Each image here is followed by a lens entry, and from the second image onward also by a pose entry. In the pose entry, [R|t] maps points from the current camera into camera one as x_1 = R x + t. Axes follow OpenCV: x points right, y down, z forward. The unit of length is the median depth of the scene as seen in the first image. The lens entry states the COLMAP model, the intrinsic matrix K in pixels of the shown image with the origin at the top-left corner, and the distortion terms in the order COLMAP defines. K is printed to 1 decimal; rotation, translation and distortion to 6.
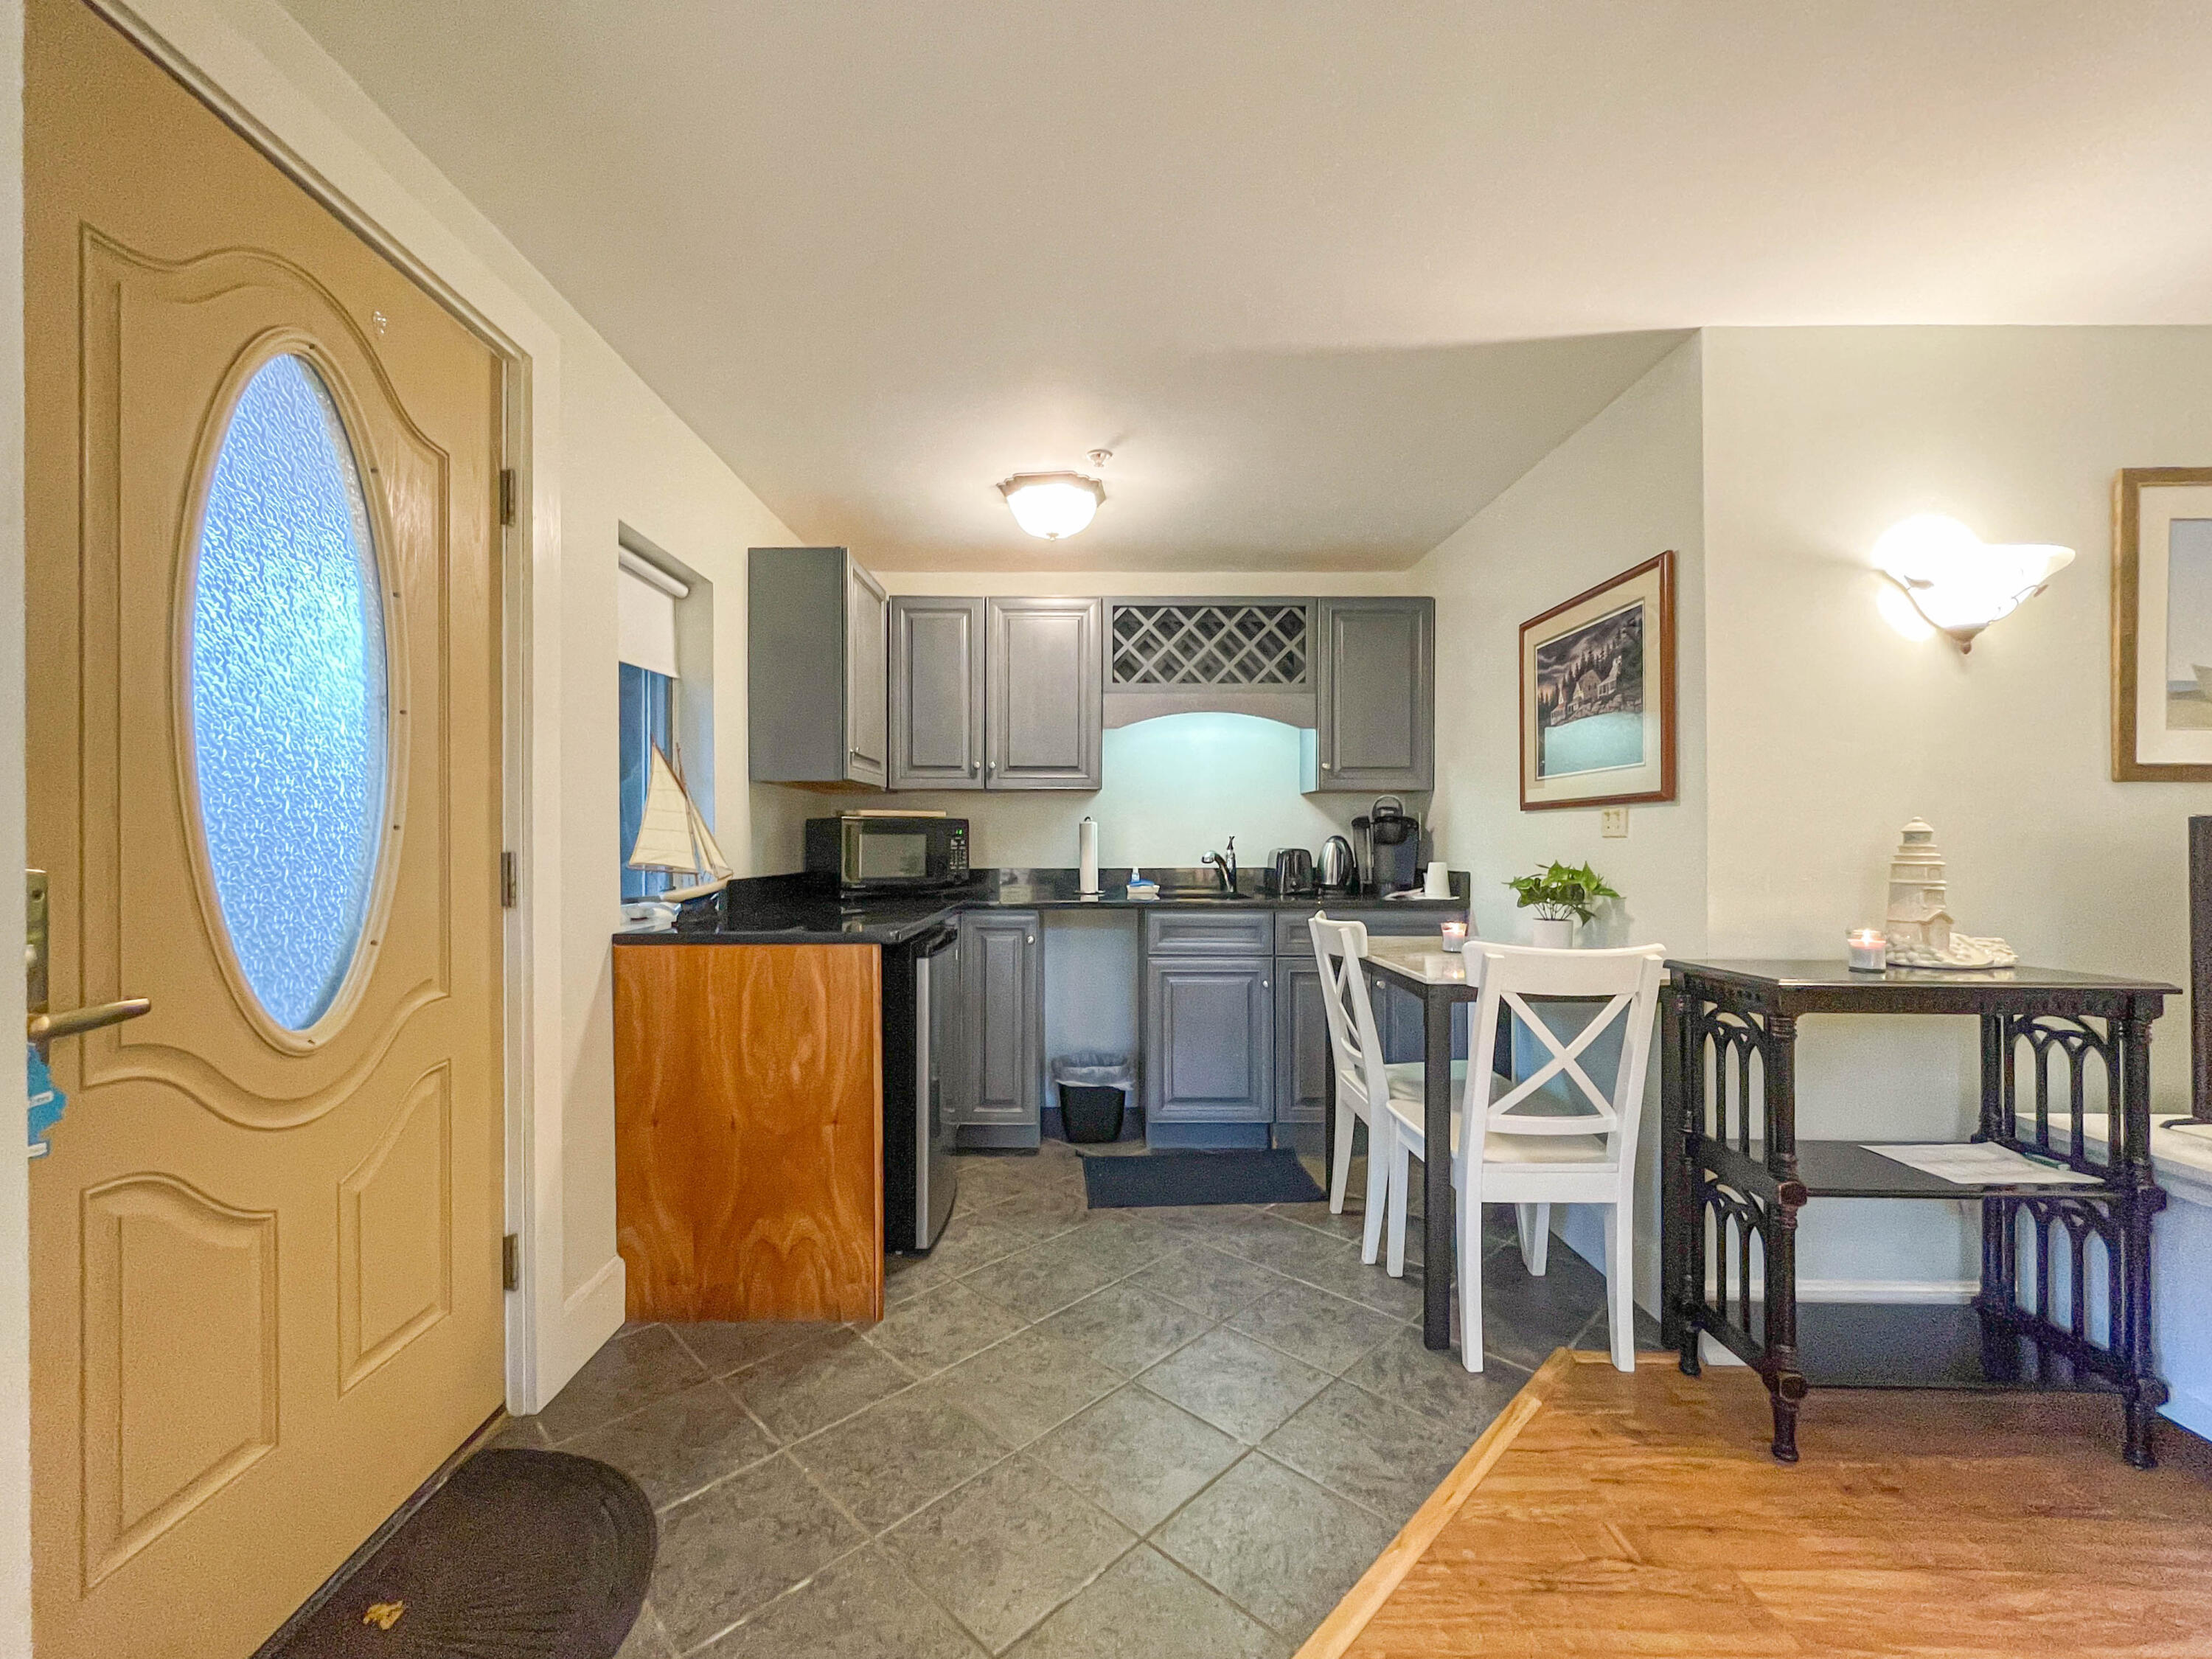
lens RADIAL K [[904.4, 0, 1093.0], [0, 904.4, 835.7], [0, 0, 1]] dist [-0.002981, -0.000457]
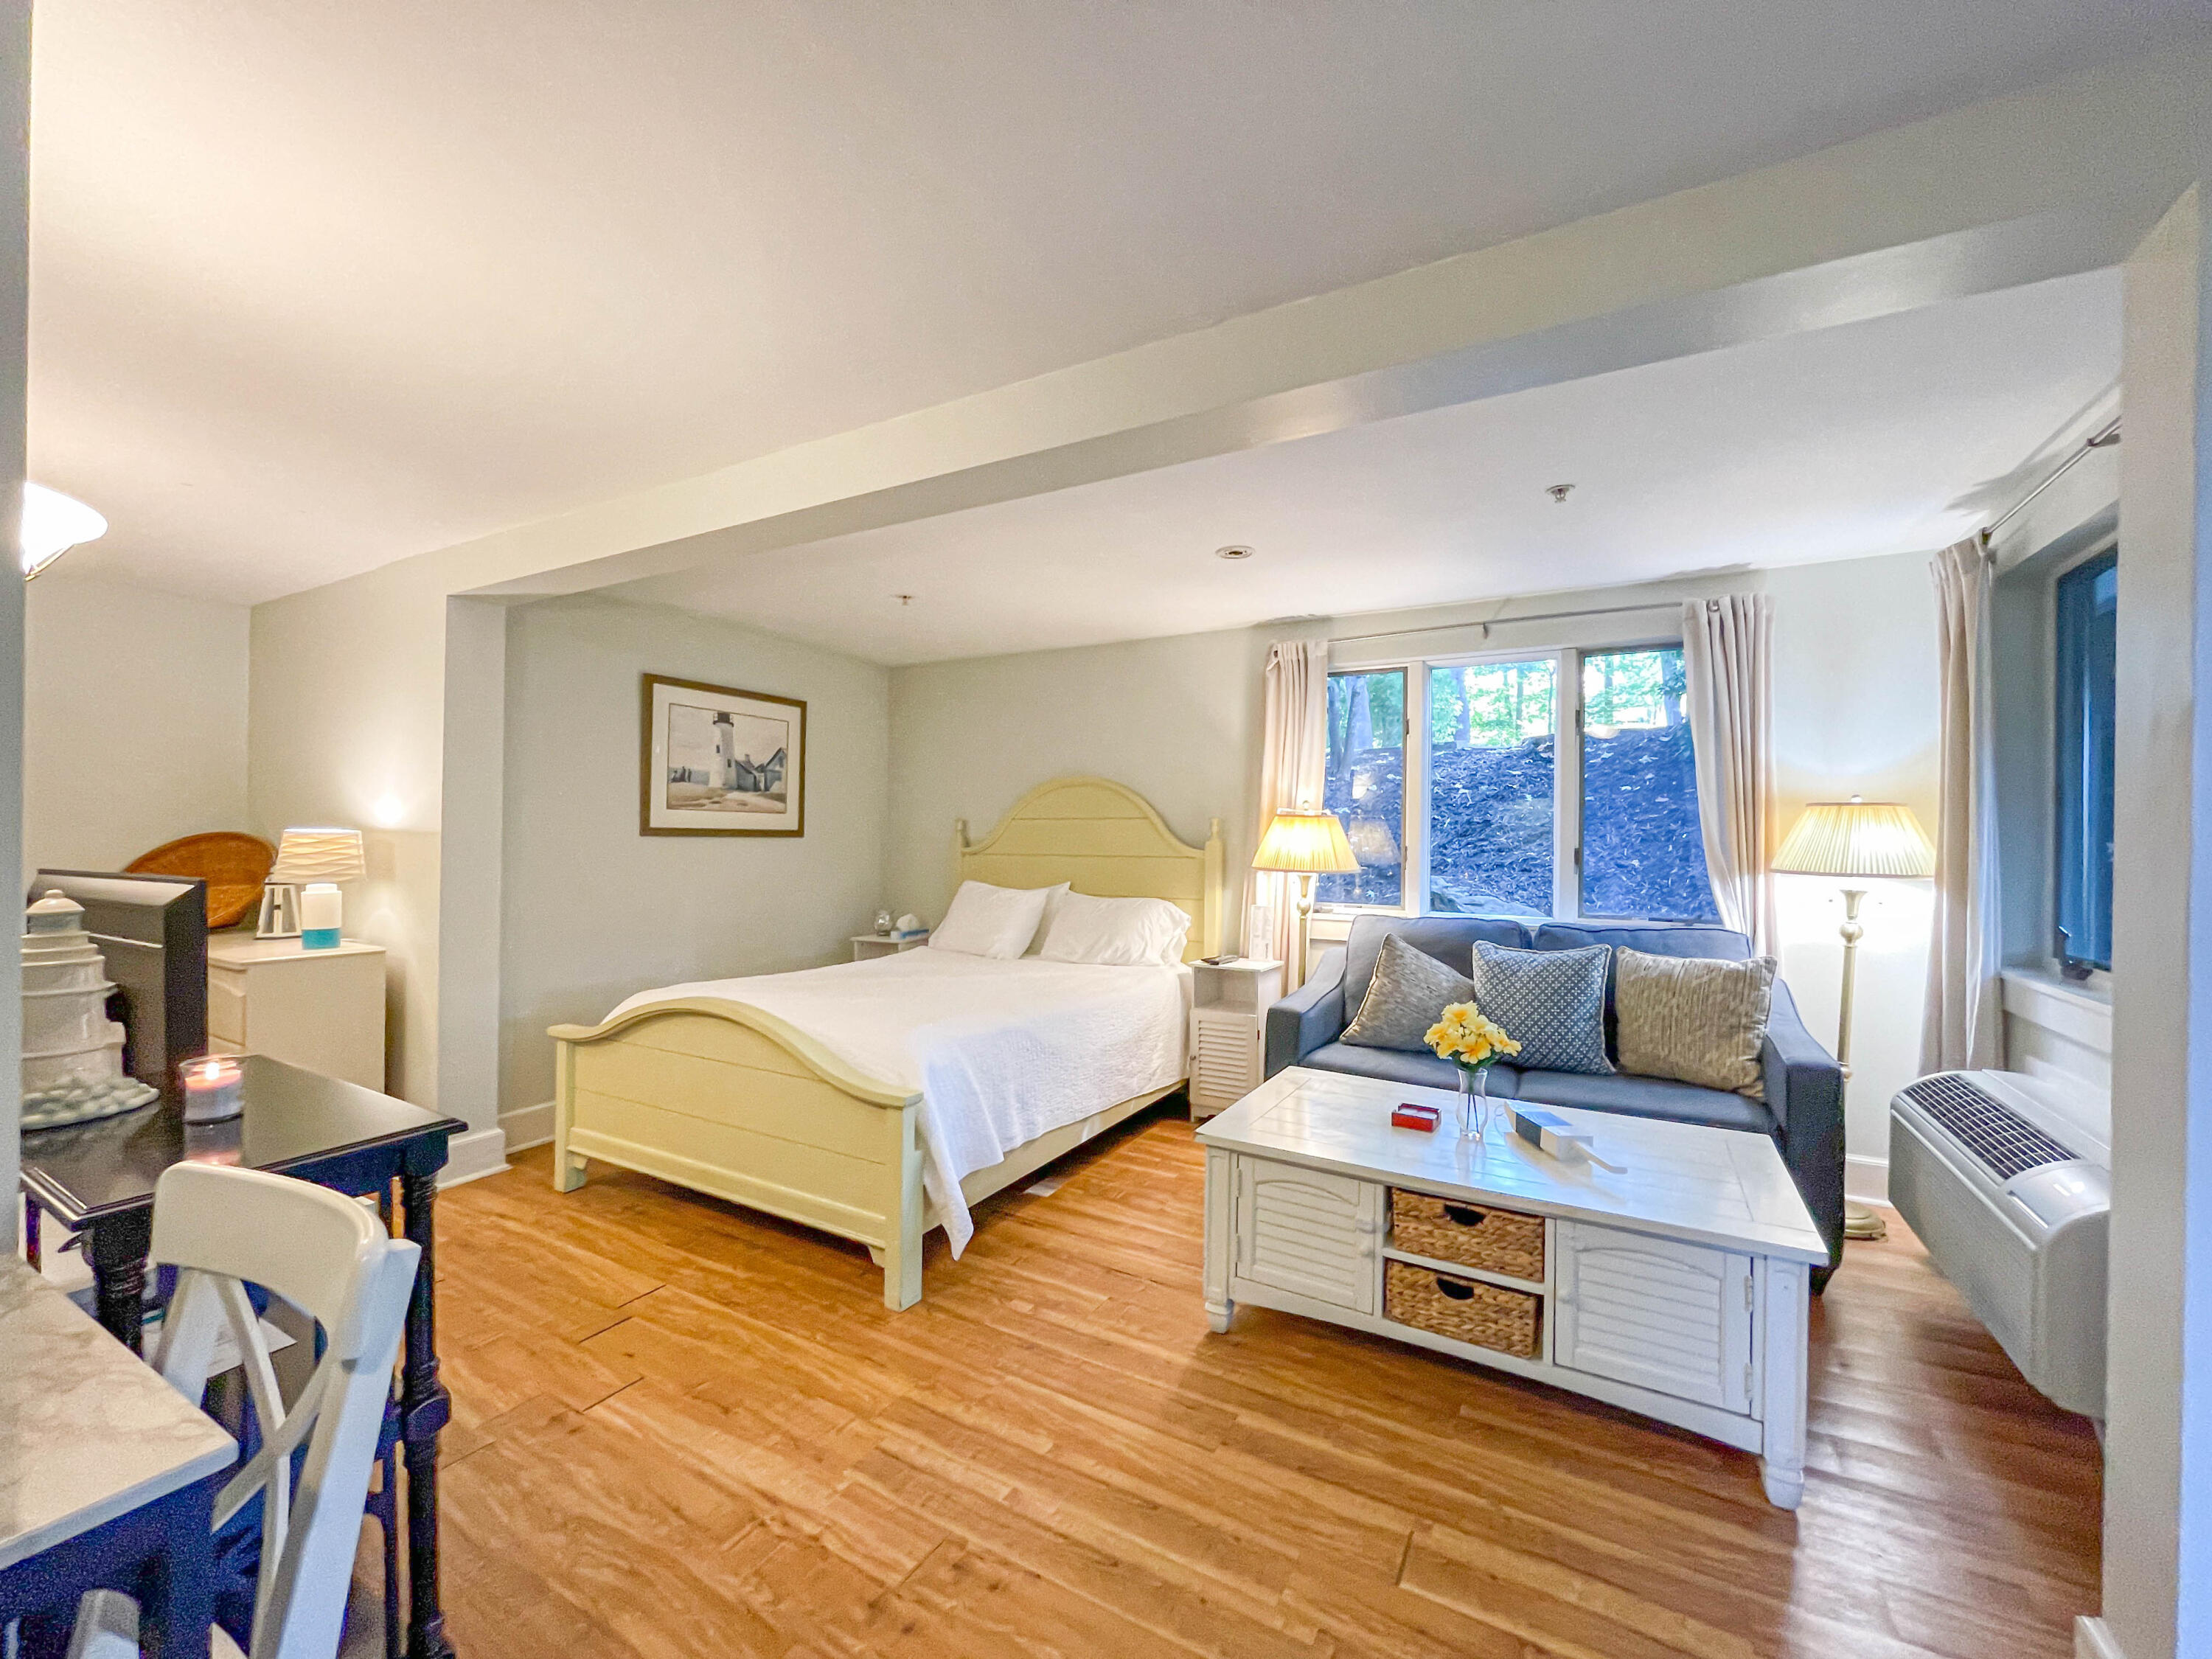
lens RADIAL K [[899.2, 0, 1097.8], [0, 899.2, 836.6], [0, 0, 1]] dist [-0.000466, -0.000164]
pose [[-0.867312, -0.004047, 0.497749, -0.051691], [-0.008532, 0.999941, -0.006736, -0.055437], [-0.497693, -0.010089, -0.867295, 1.079820]]
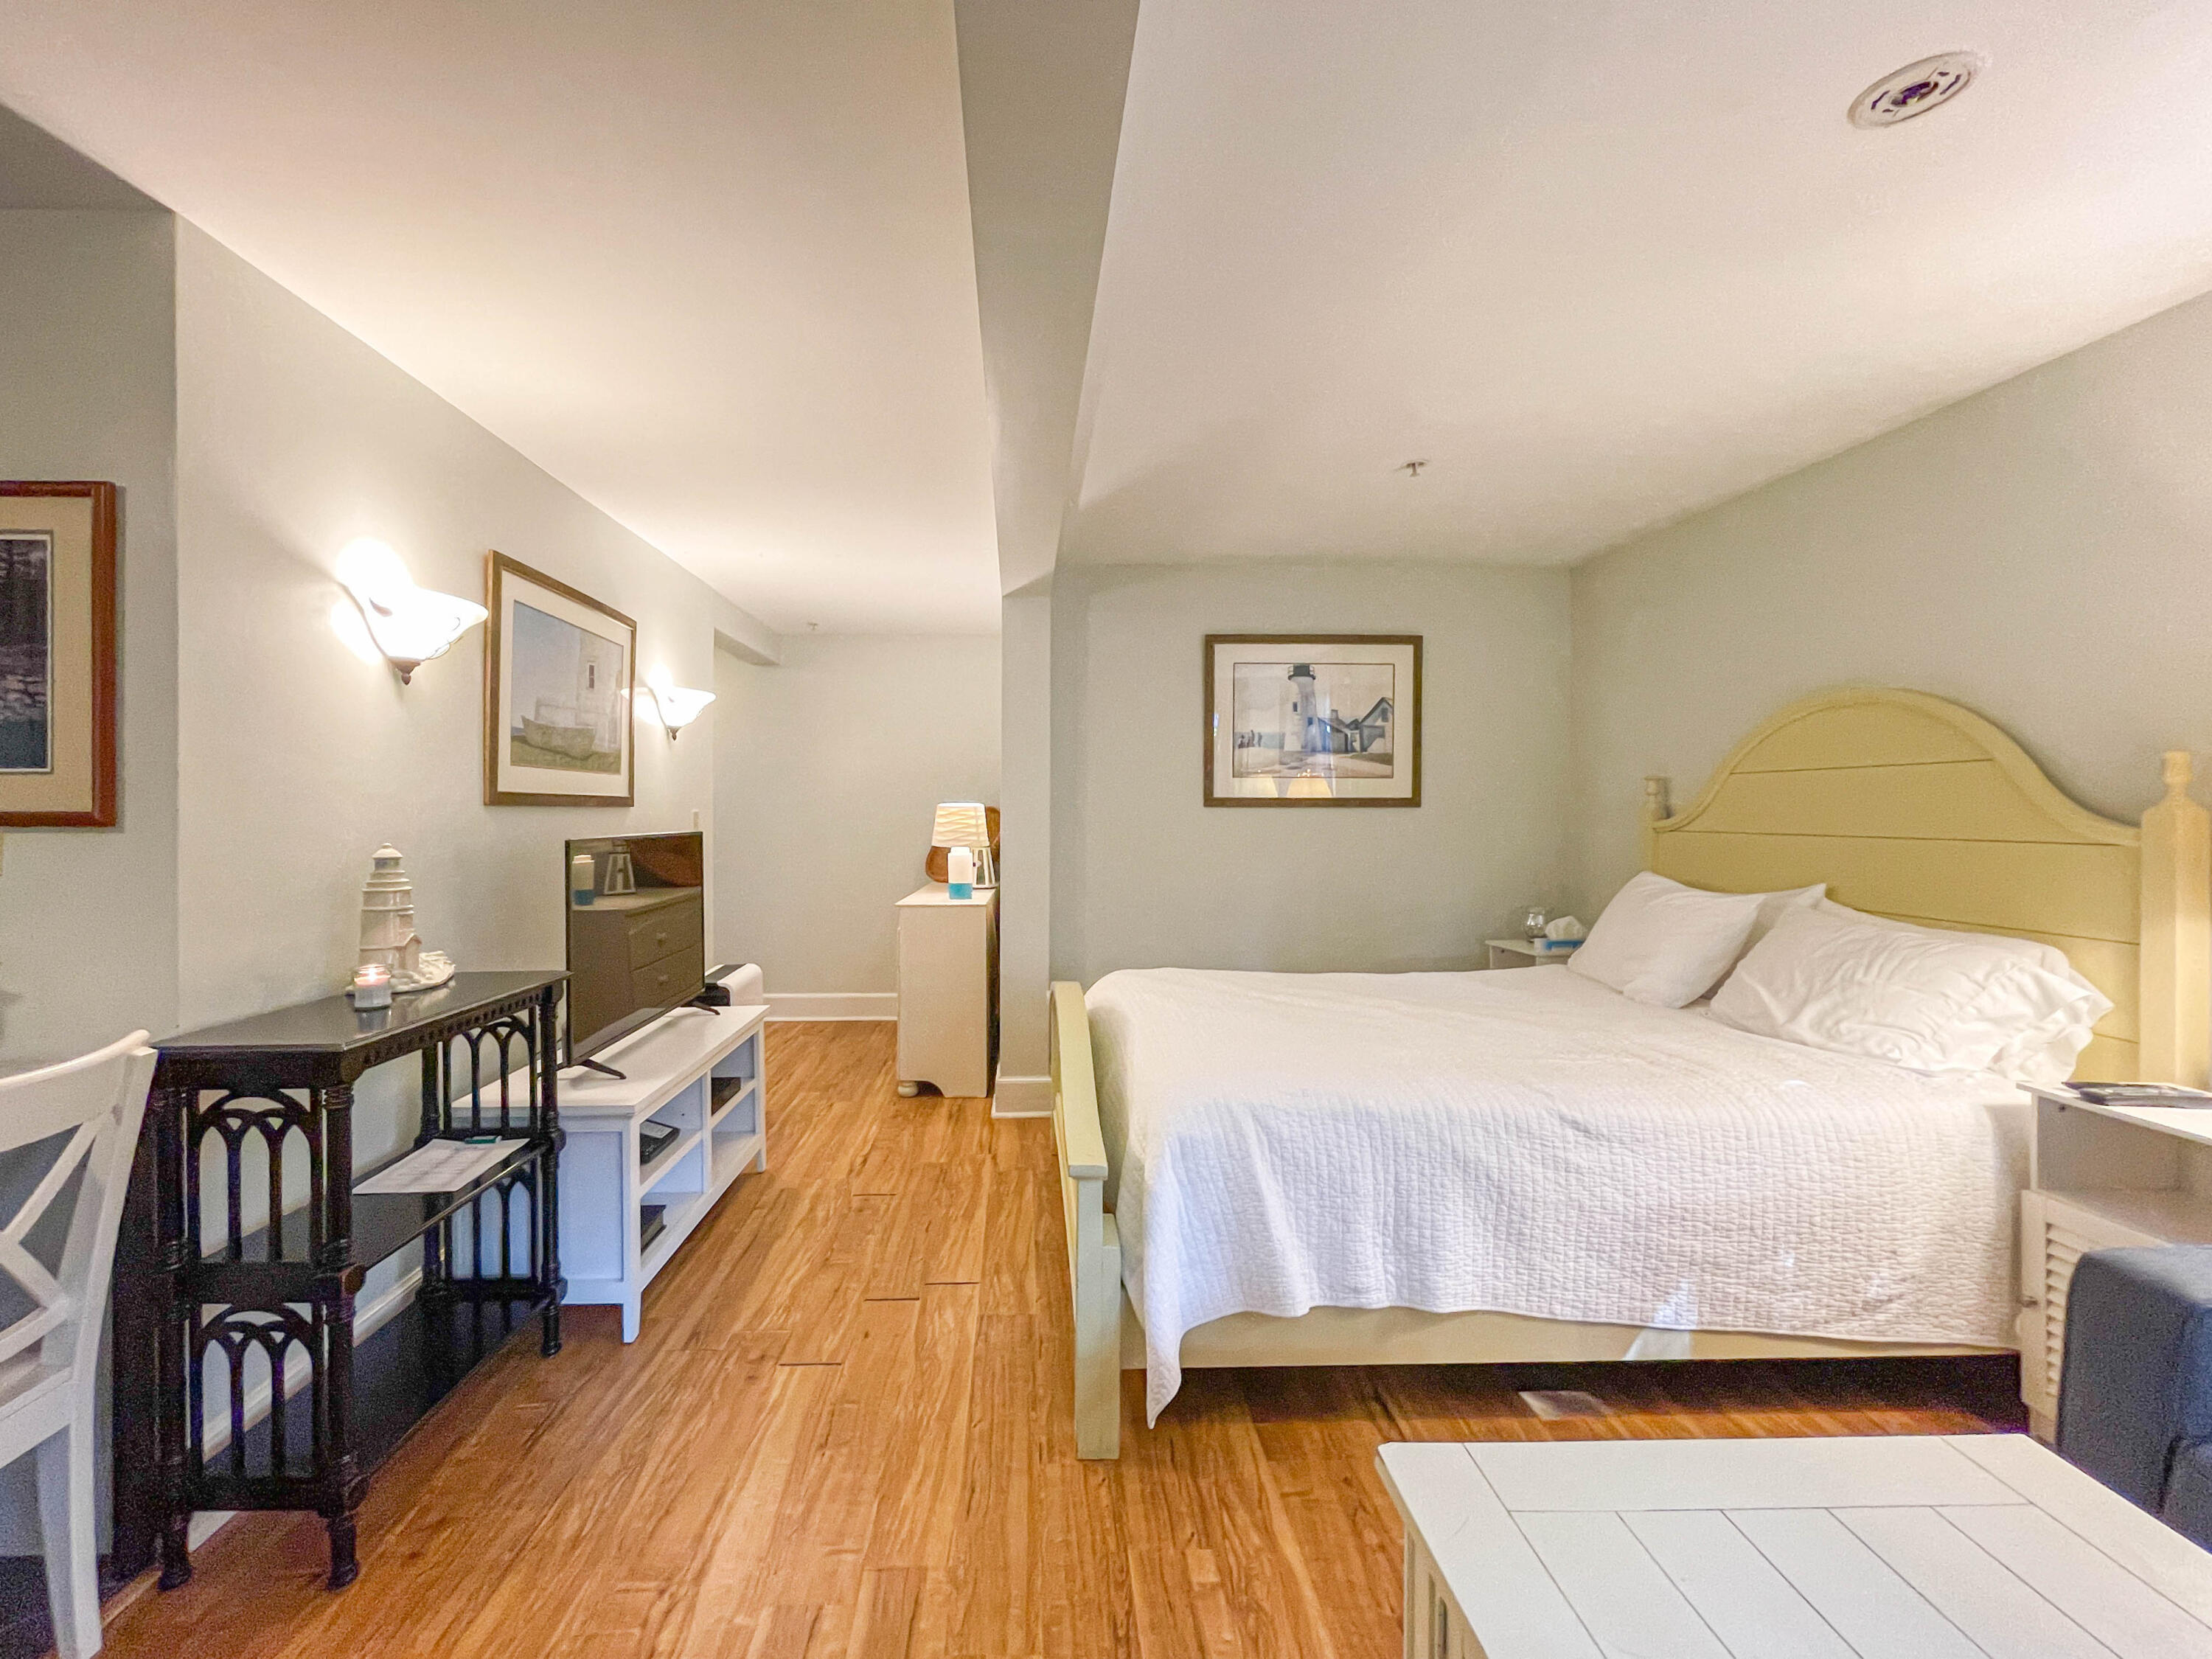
lens RADIAL K [[923.9, 0, 1039.5], [0, 923.9, 810.8], [0, 0, 1]] dist [-0.001071, -0.000274]
pose [[-0.018393, -0.001331, 0.999830, -0.117129], [-0.003588, 0.999993, 0.001265, -0.054854], [-0.999824, -0.003564, -0.018398, 0.262721]]
